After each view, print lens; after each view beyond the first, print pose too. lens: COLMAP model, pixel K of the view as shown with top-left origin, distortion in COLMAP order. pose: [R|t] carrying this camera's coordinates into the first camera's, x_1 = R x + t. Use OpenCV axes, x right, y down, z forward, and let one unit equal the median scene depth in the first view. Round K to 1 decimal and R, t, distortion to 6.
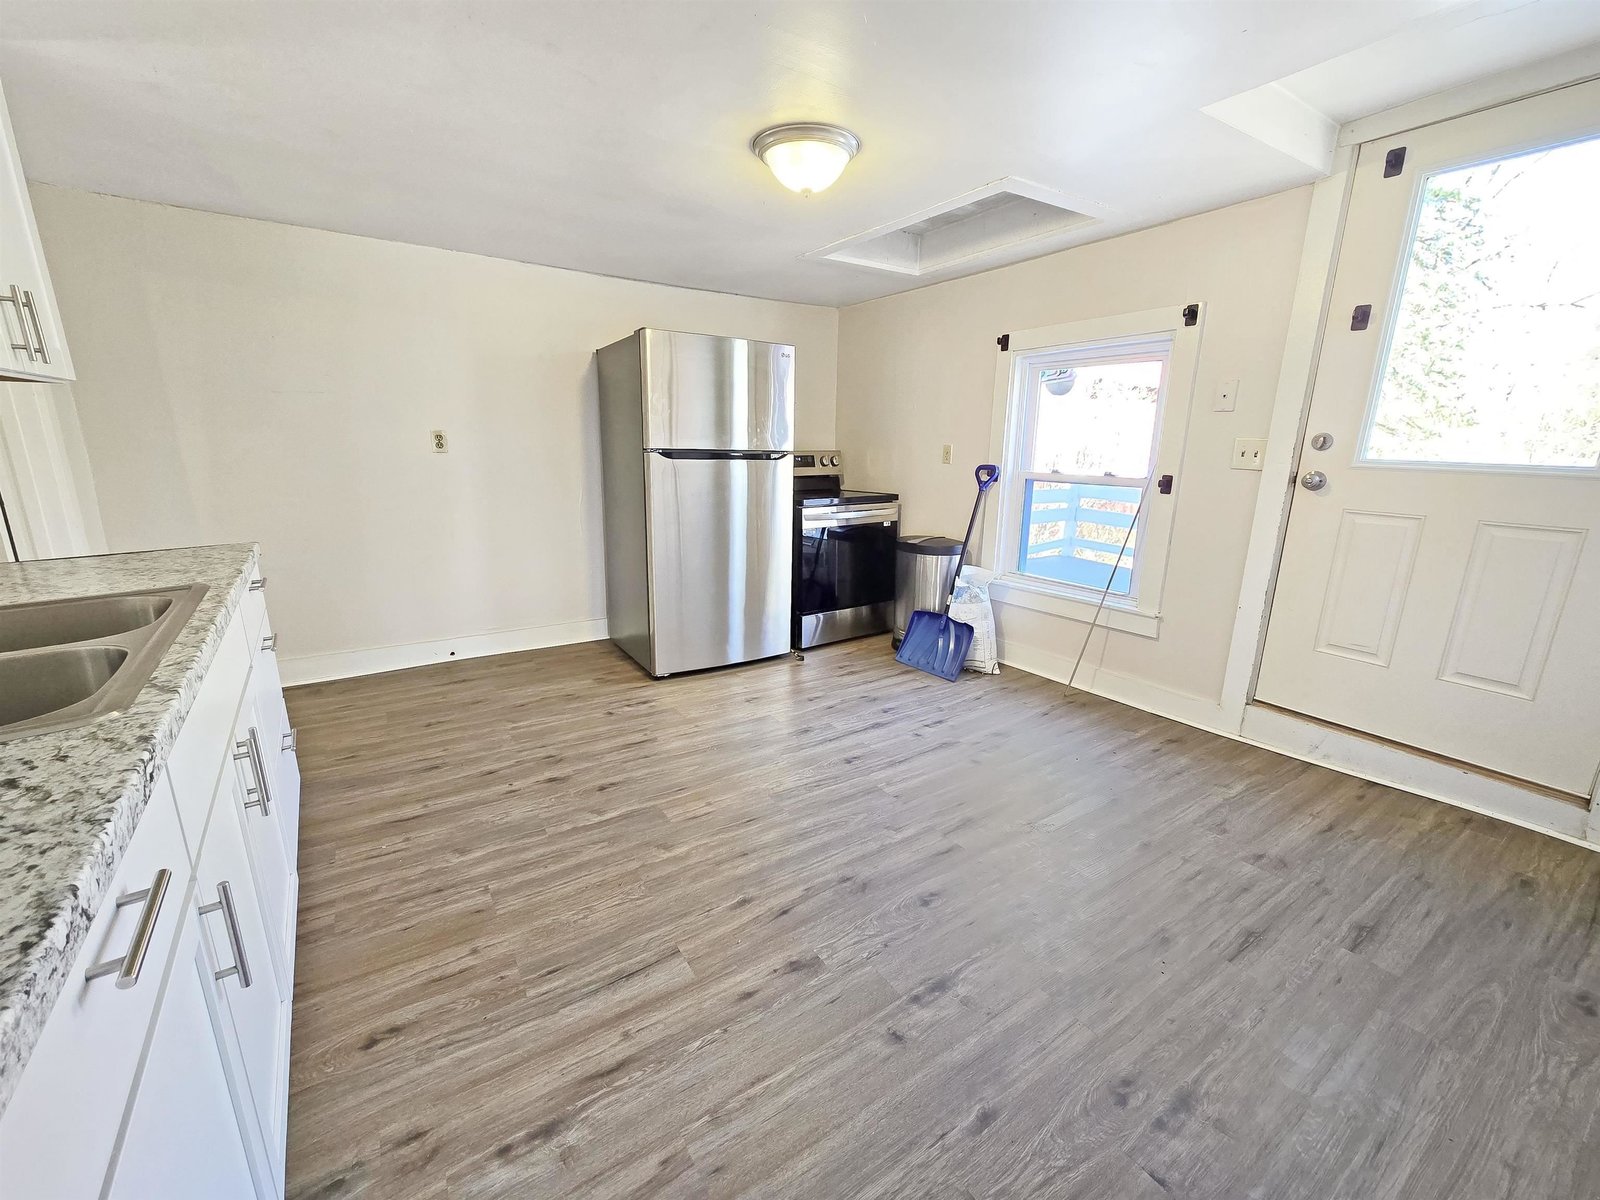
lens RADIAL K [[648.5, 0, 808.7], [0, 648.5, 599.4], [0, 0, 1]] dist [-0.001853, -0.000224]
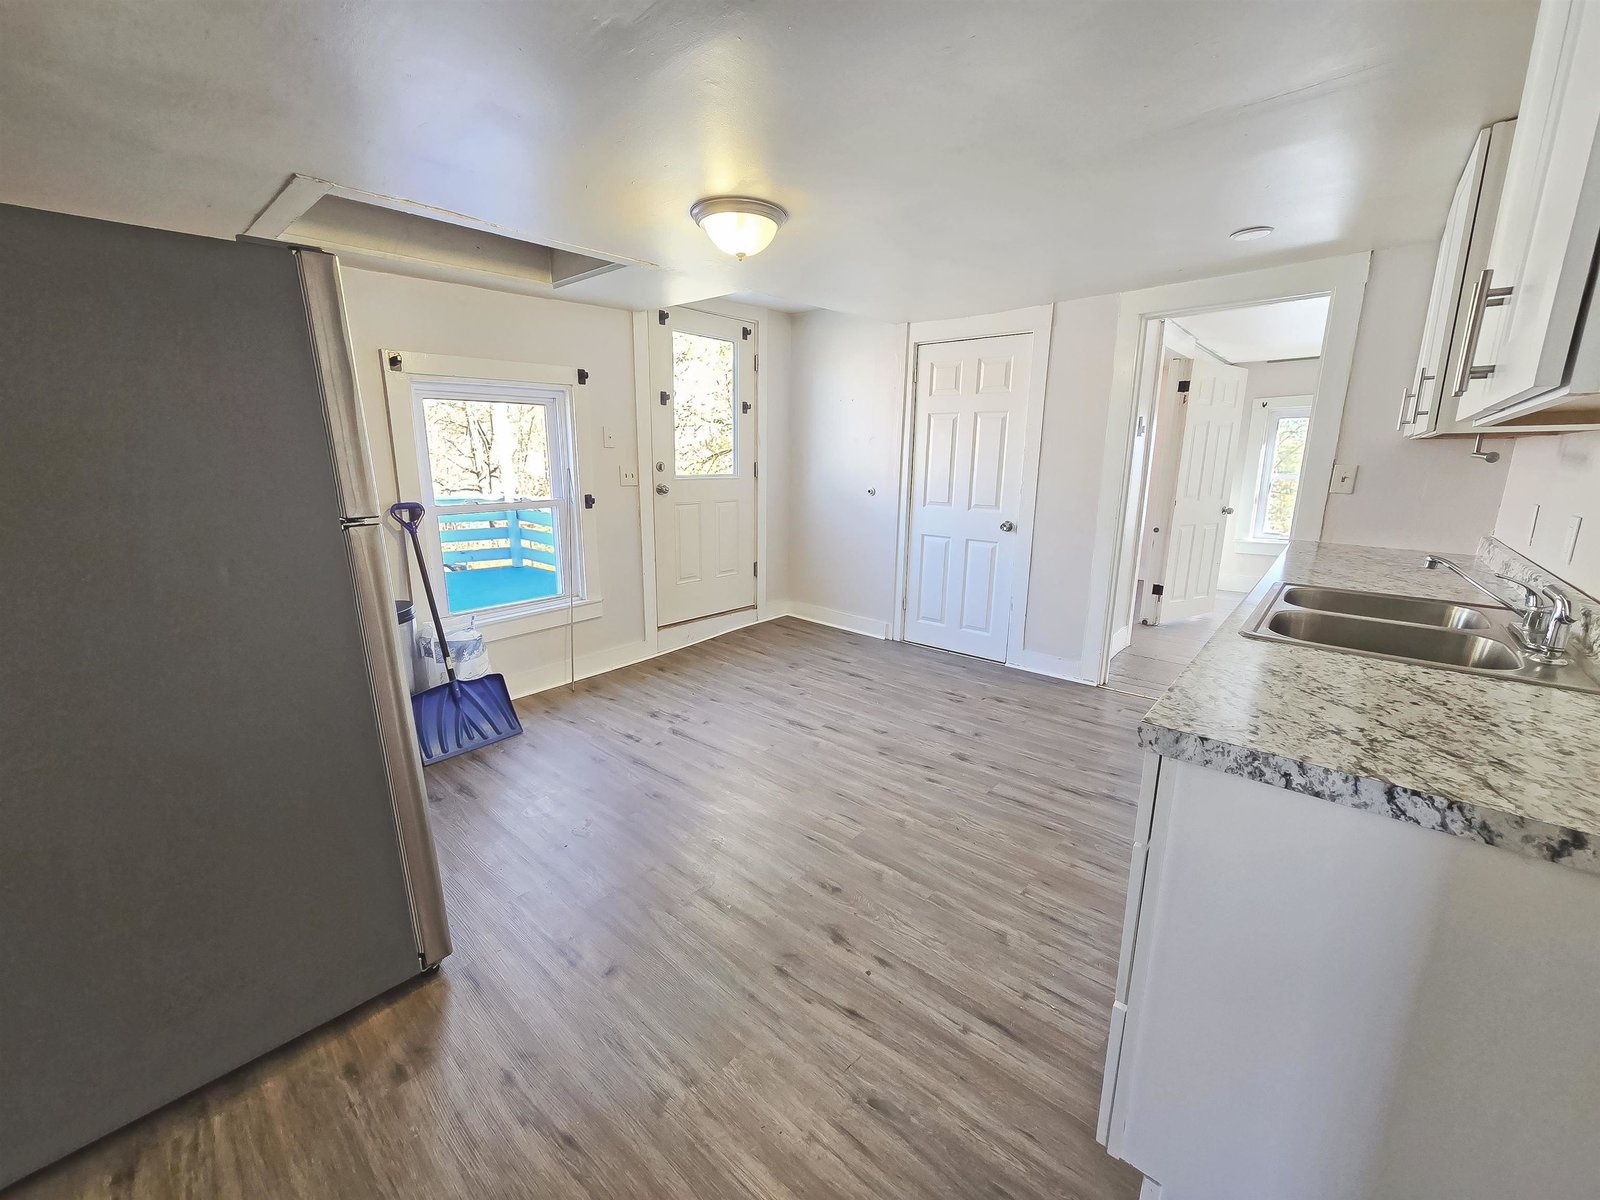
lens RADIAL K [[639.9, 0, 794.0], [0, 639.9, 594.0], [0, 0, 1]] dist [-0.000496, -0.000066]
pose [[-0.223779, -0.213952, 0.950867, -1.036831], [0.238817, 0.933830, 0.266323, -0.312185], [-0.944928, 0.286680, -0.157876, 1.088115]]
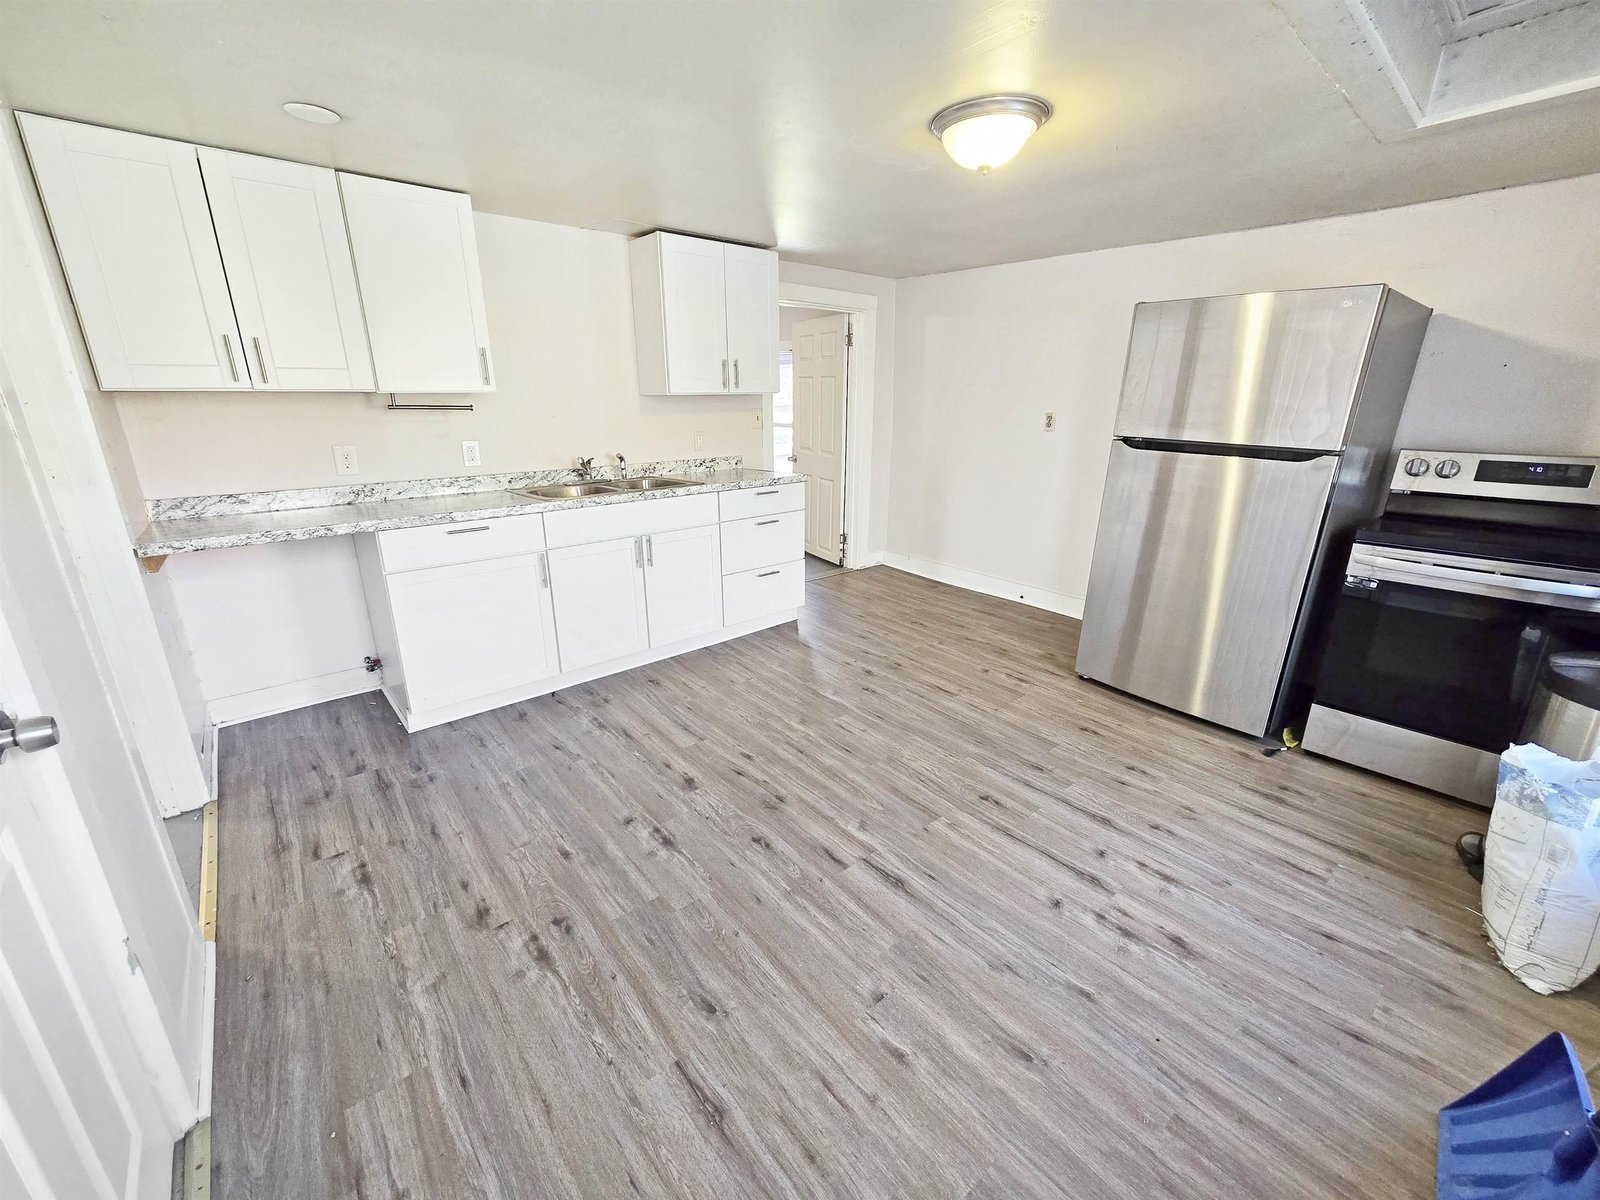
lens RADIAL K [[663.4, 0, 800.0], [0, 663.4, 600.0], [0, 0, 1]] dist [0.003242, 0.000025]
pose [[0.100393, 0.283797, -0.953615, 0.927924], [-0.243285, 0.936364, 0.253051, -0.193977], [0.964745, 0.206595, 0.163048, 0.618622]]
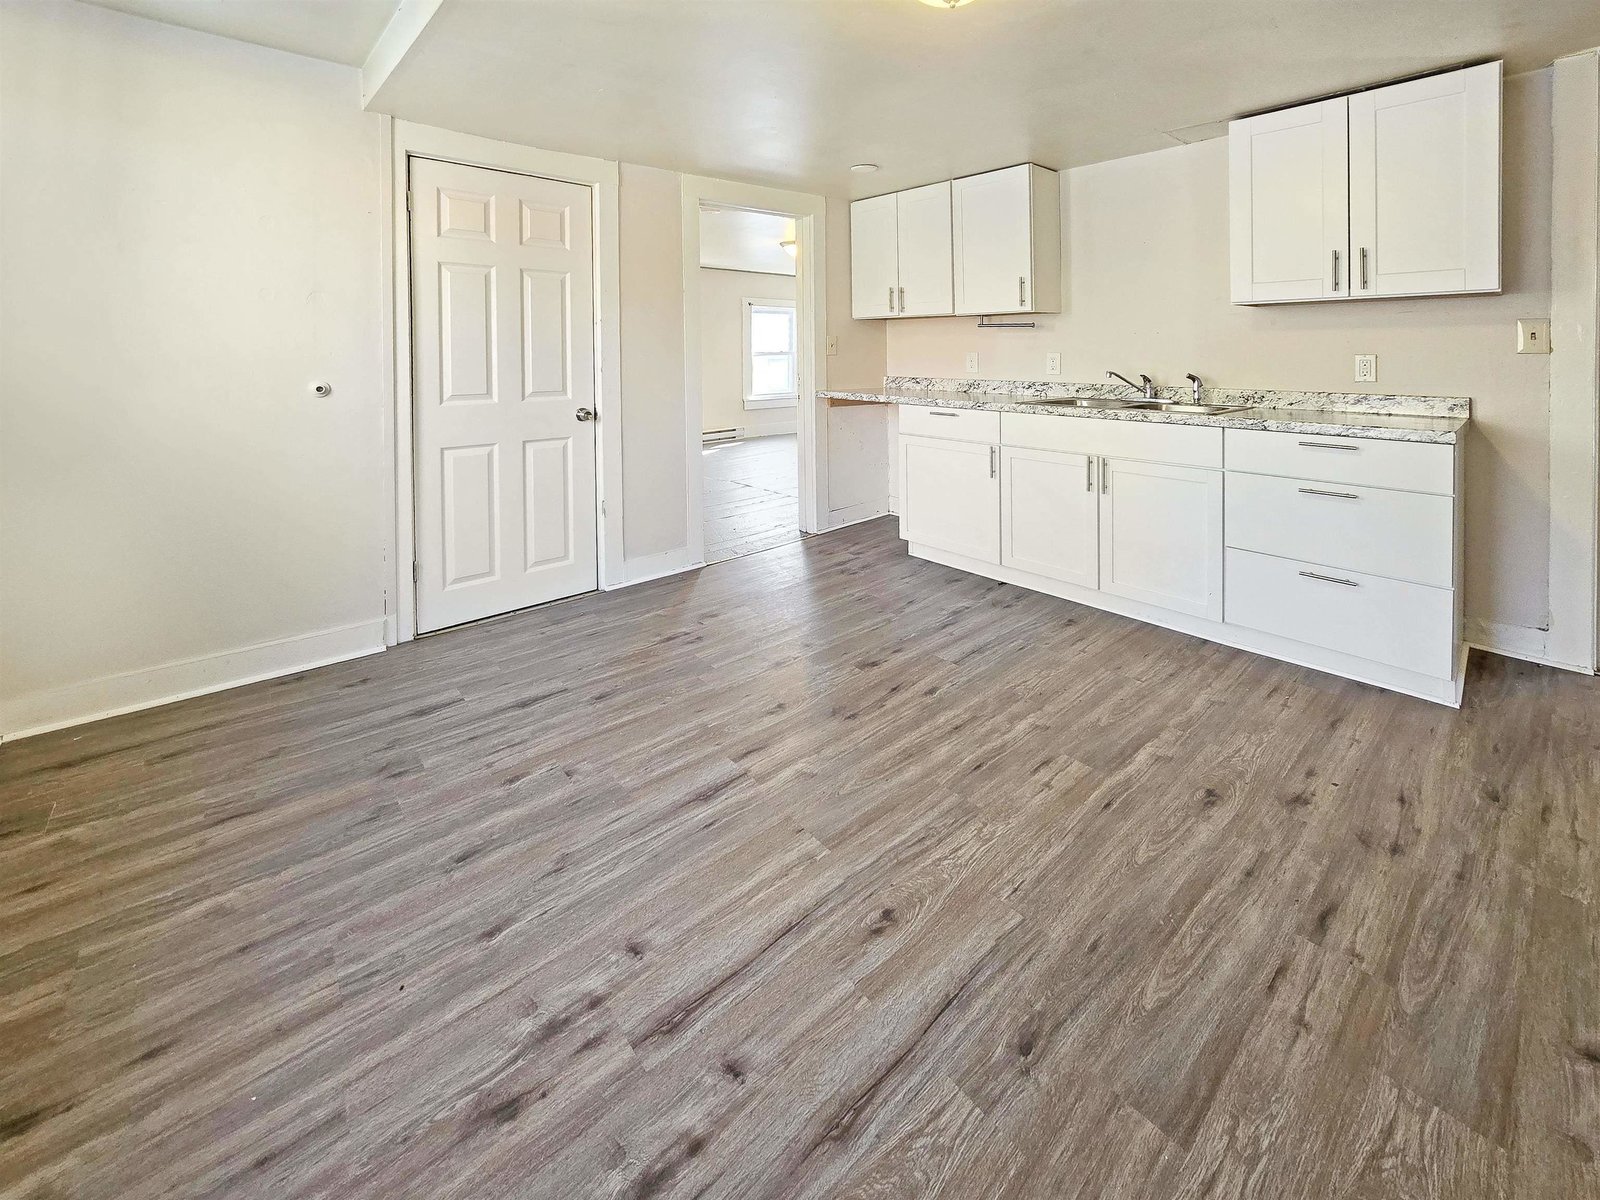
lens RADIAL K [[614.2, 0, 805.7], [0, 614.2, 615.5], [0, 0, 1]] dist [-0.000710, -0.000077]
pose [[-0.994139, 0.041966, -0.099637, 0.185783], [-0.028263, 0.788661, 0.614178, -0.267343], [0.104354, 0.613394, -0.782852, 1.380651]]
